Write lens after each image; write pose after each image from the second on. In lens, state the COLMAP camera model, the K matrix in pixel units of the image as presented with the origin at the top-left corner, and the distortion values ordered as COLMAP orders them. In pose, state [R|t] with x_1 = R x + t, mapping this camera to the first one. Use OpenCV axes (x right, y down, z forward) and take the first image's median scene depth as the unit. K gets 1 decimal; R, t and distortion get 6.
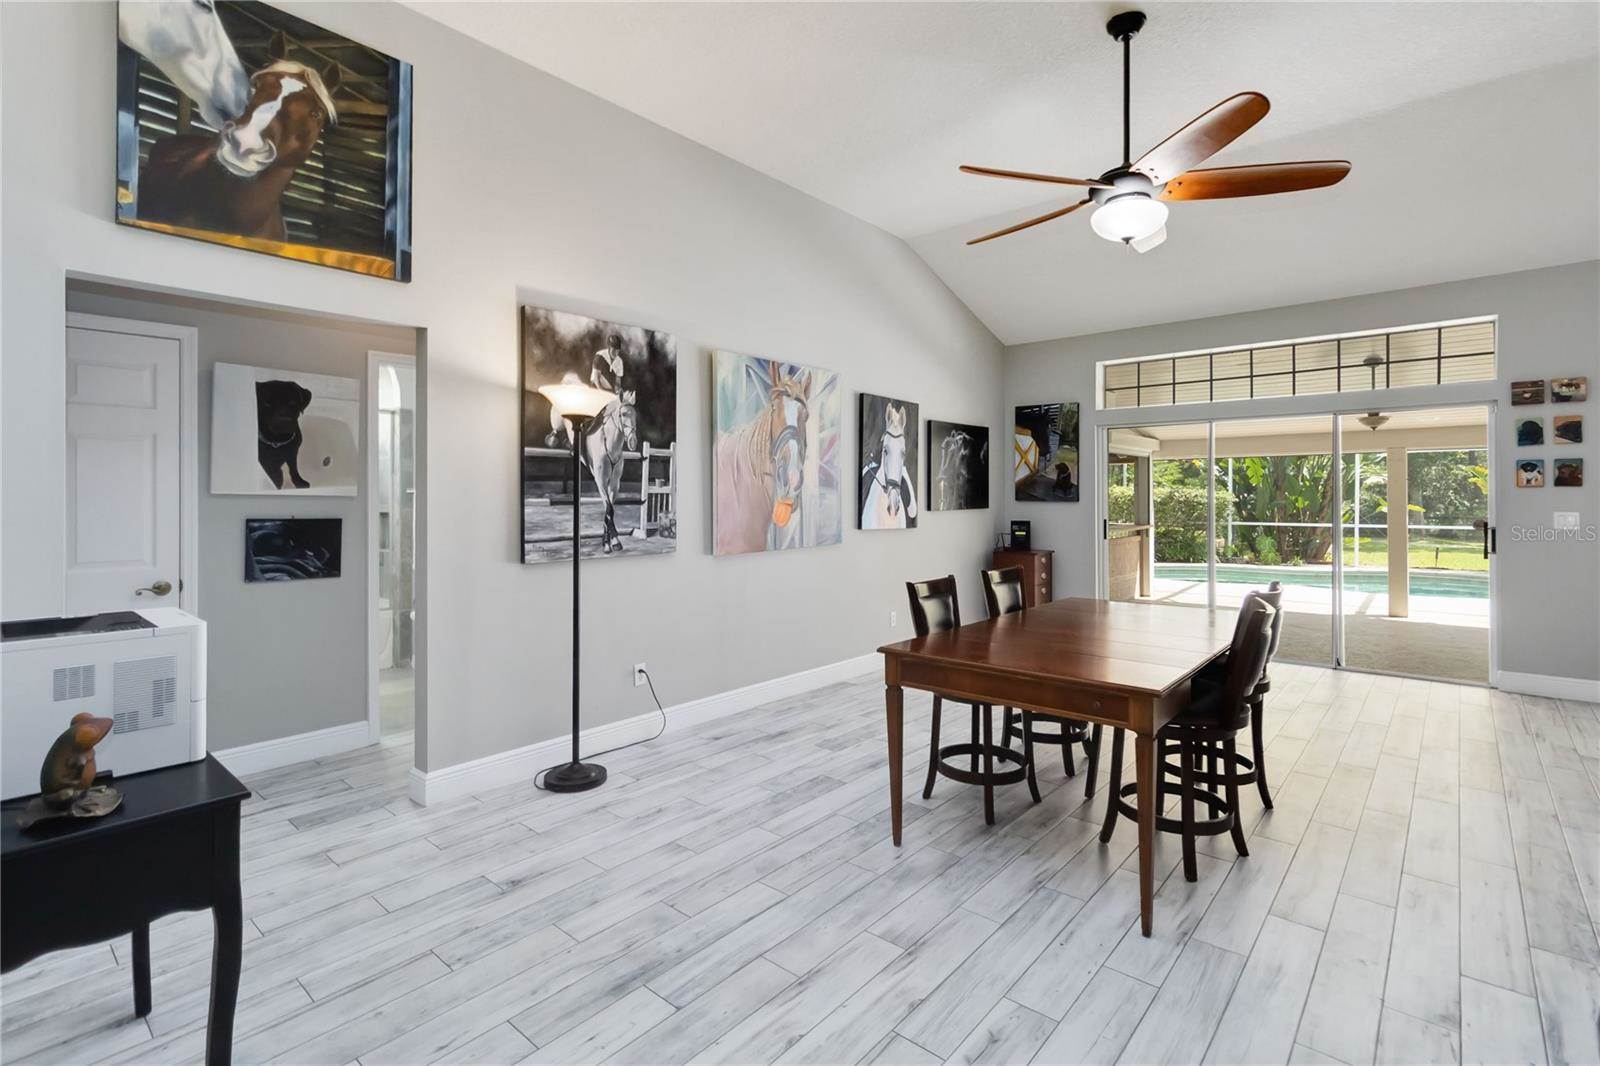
lens RADIAL K [[751.6, 0, 790.9], [0, 751.6, 489.5], [0, 0, 1]] dist [0.002225, -0.000595]
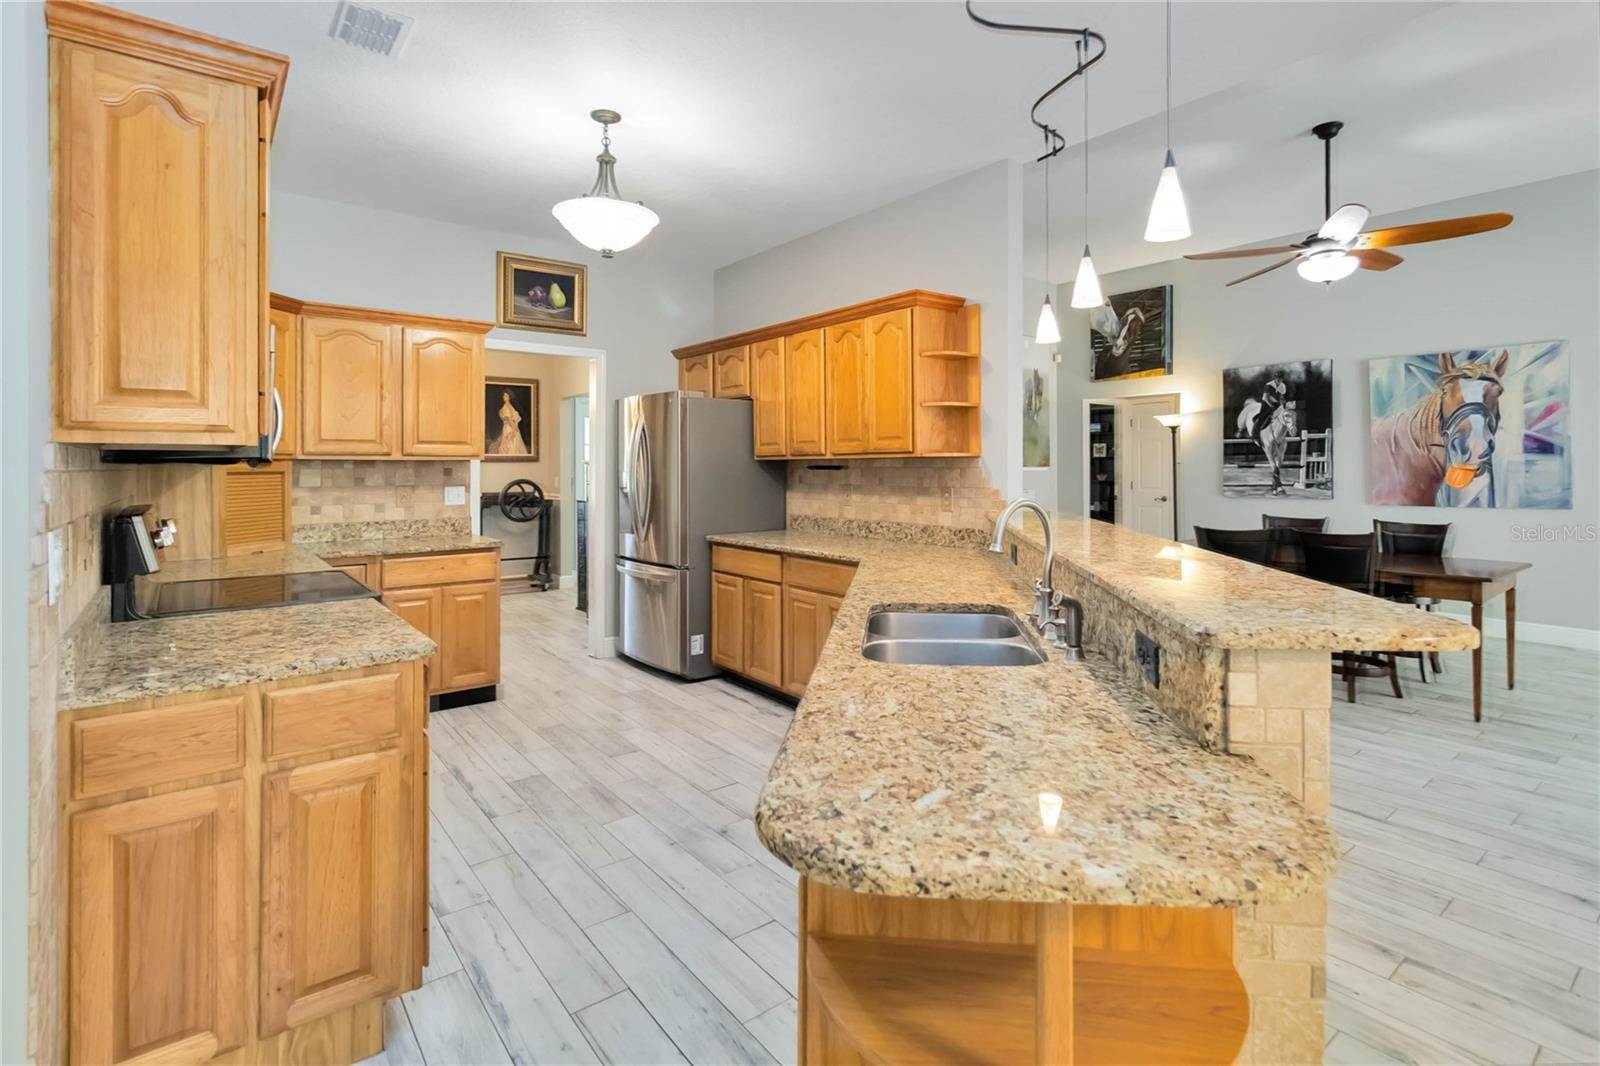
lens RADIAL K [[751.6, 0, 850.7], [0, 751.6, 464.7], [0, 0, 1]] dist [0.002225, -0.000595]
pose [[-0.145424, 0.003580, -0.989363, 1.393290], [0.013301, 0.999910, 0.001663, -0.003205], [0.989280, -0.012918, -0.145459, 0.223148]]
